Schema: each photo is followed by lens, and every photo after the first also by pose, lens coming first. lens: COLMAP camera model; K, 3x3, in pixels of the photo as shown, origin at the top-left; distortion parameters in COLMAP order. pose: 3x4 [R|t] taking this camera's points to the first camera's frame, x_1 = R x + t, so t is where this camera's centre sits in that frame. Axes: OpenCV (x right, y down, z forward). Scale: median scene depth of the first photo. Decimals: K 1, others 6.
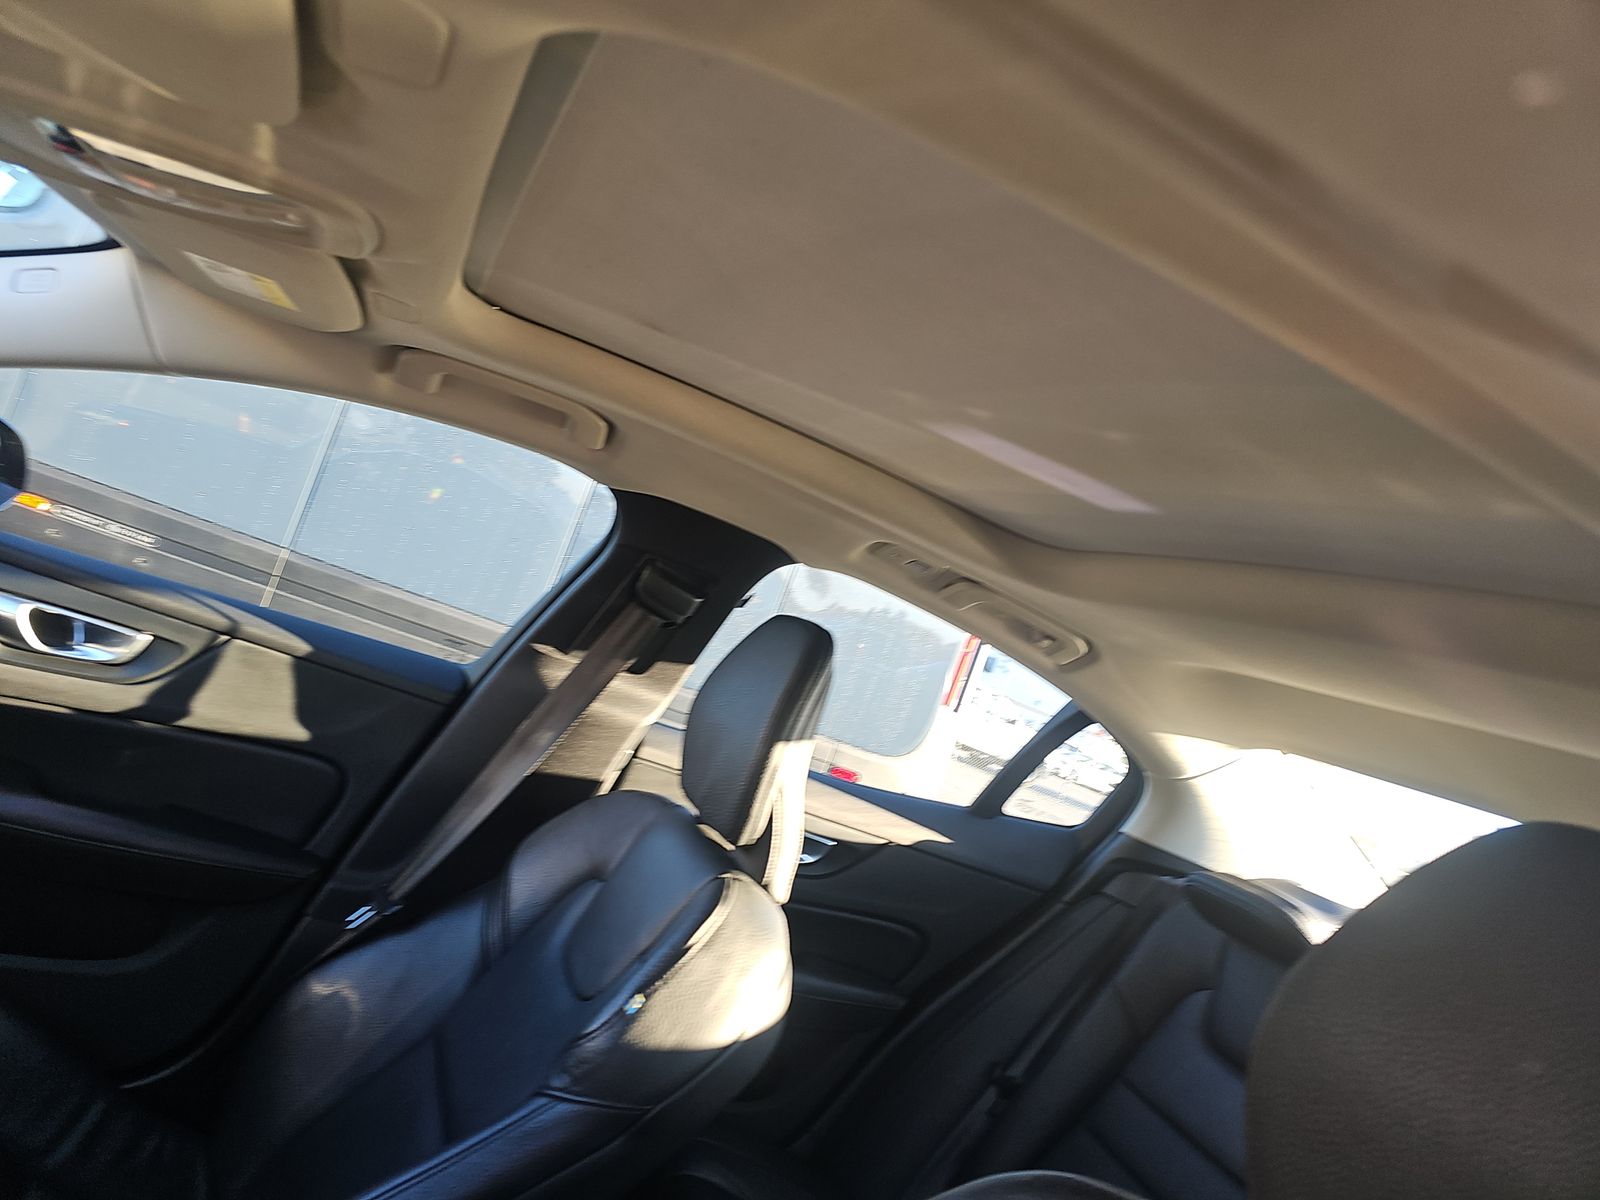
lens RADIAL K [[1059.9, 0, 799.8], [0, 1059.9, 625.8], [0, 0, 1]] dist [0.031982, -0.003438]
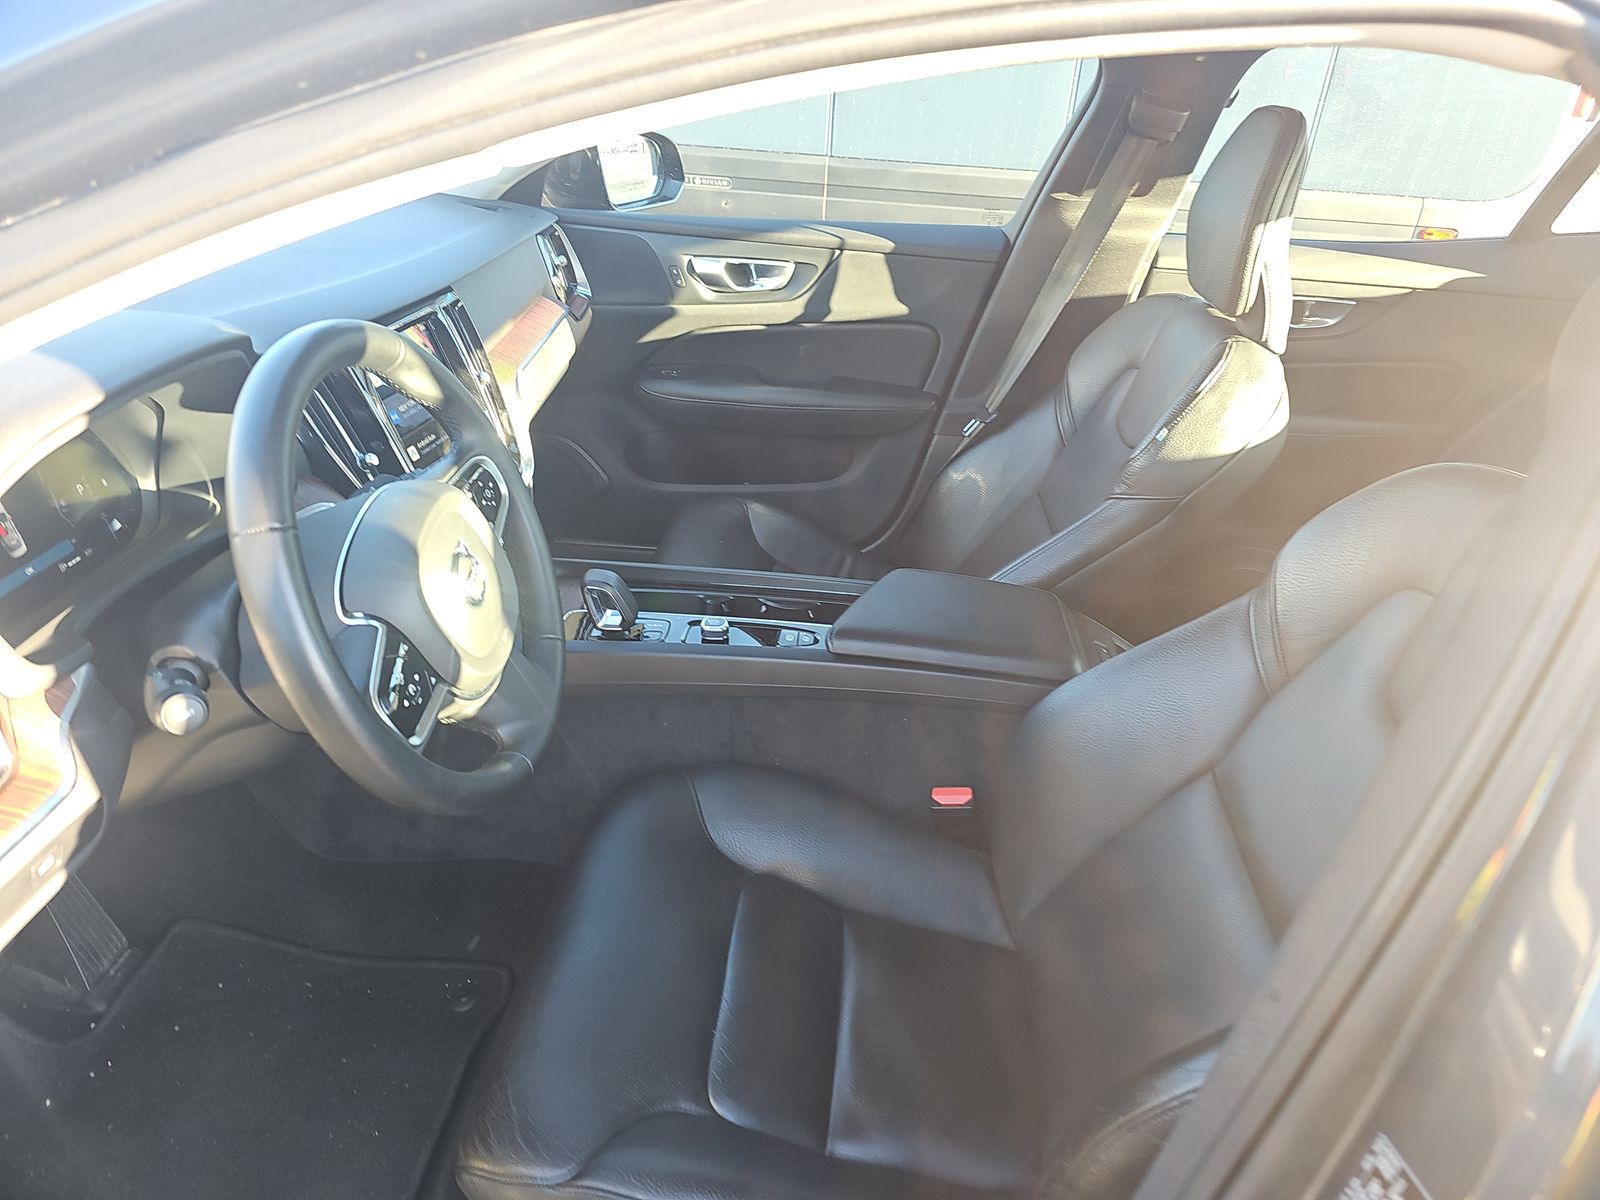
lens RADIAL K [[1059.9, 0, 799.8], [0, 1059.9, 625.8], [0, 0, 1]] dist [0.031982, -0.003438]
pose [[0.856239, -0.070286, -0.511775, 0.103015], [0.273223, 0.902405, 0.333189, -0.025263], [0.438410, -0.425119, 0.791878, -0.343738]]
